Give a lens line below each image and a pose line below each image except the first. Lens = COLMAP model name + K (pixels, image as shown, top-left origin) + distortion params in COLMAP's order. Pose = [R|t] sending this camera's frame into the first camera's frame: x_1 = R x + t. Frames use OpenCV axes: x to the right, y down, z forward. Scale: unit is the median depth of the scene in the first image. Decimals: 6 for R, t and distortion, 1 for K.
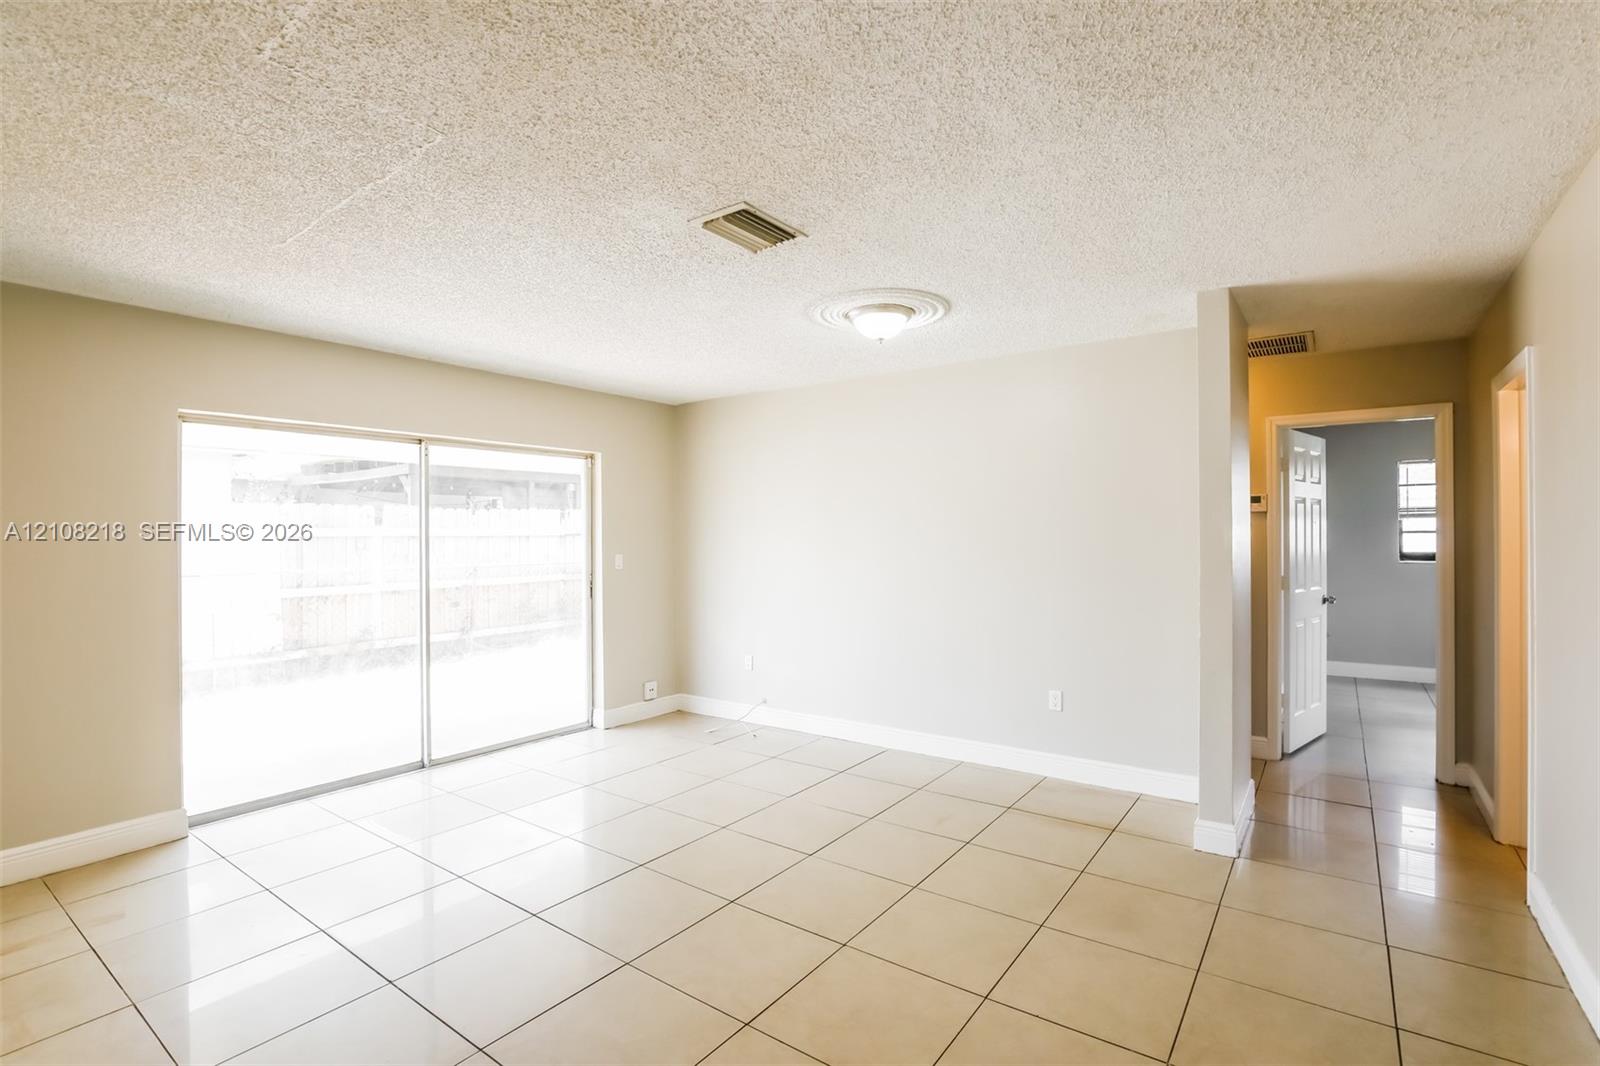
lens RADIAL K [[744.5, 0, 807.9], [0, 744.5, 525.3], [0, 0, 1]] dist [-0.054374, 0.000166]
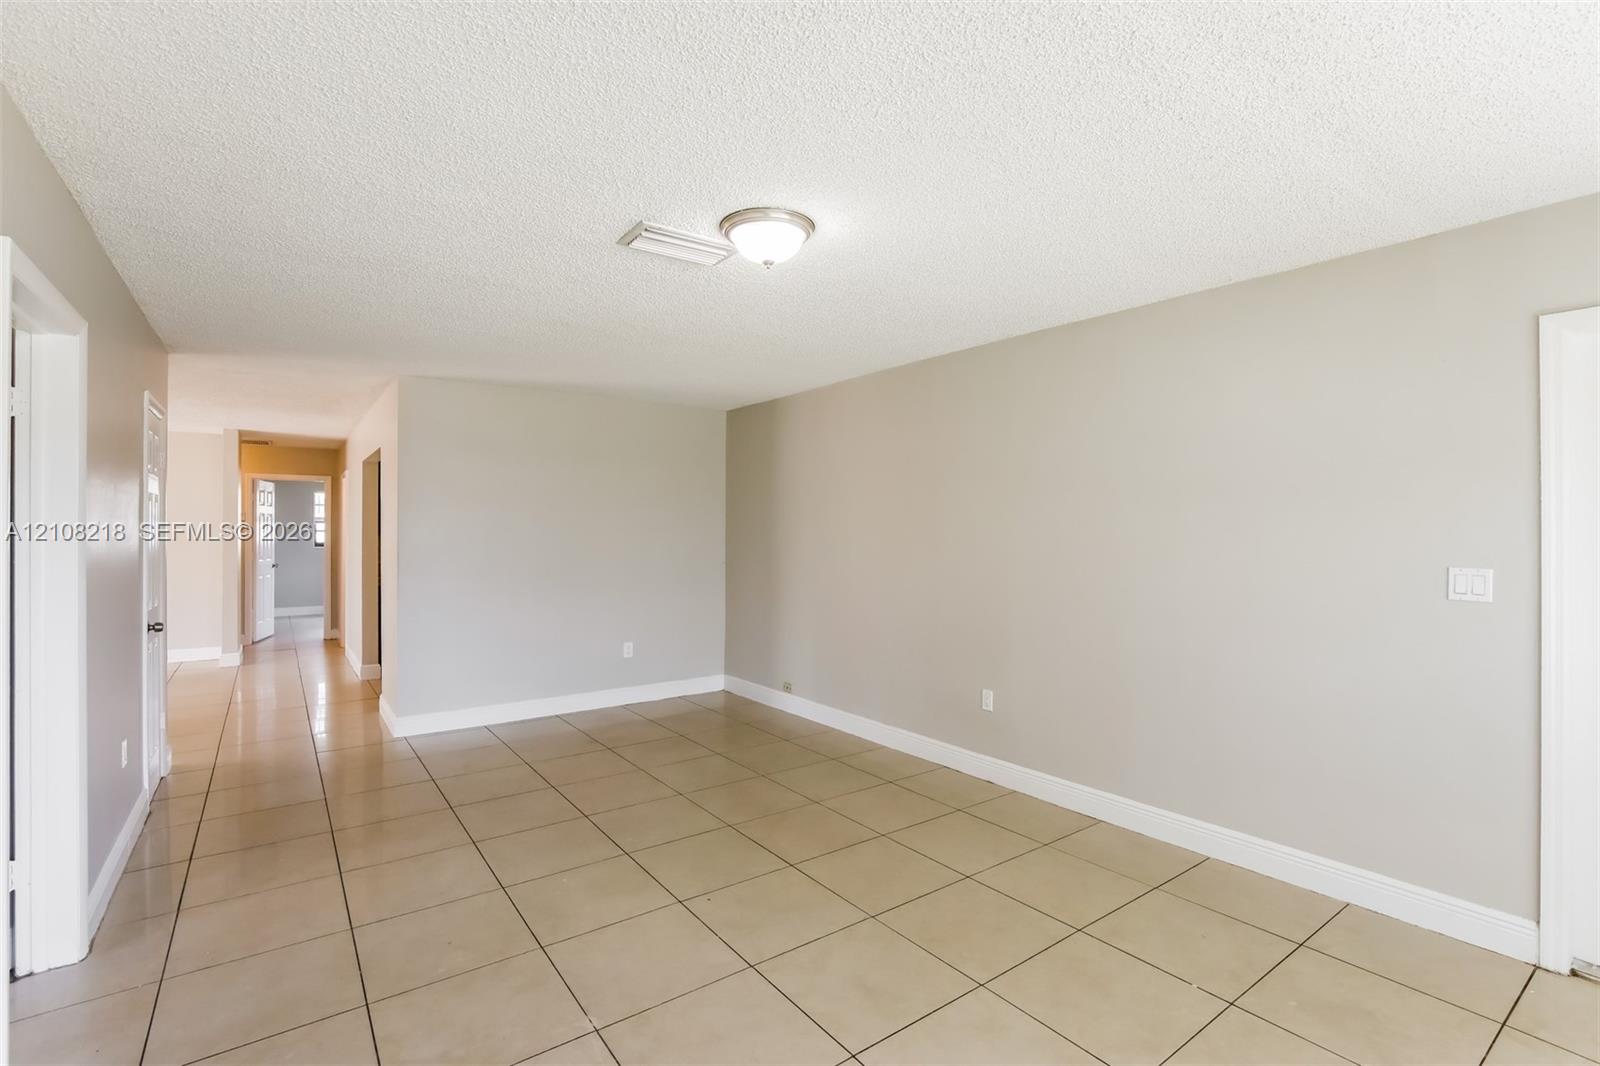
lens RADIAL K [[744.5, 0, 807.9], [0, 744.5, 525.3], [0, 0, 1]] dist [-0.054374, 0.000166]
pose [[0.306731, 0.011830, 0.951723, -0.731039], [-0.013825, 0.999873, -0.007972, -0.011349], [-0.951696, -0.010712, 0.306855, -1.013513]]
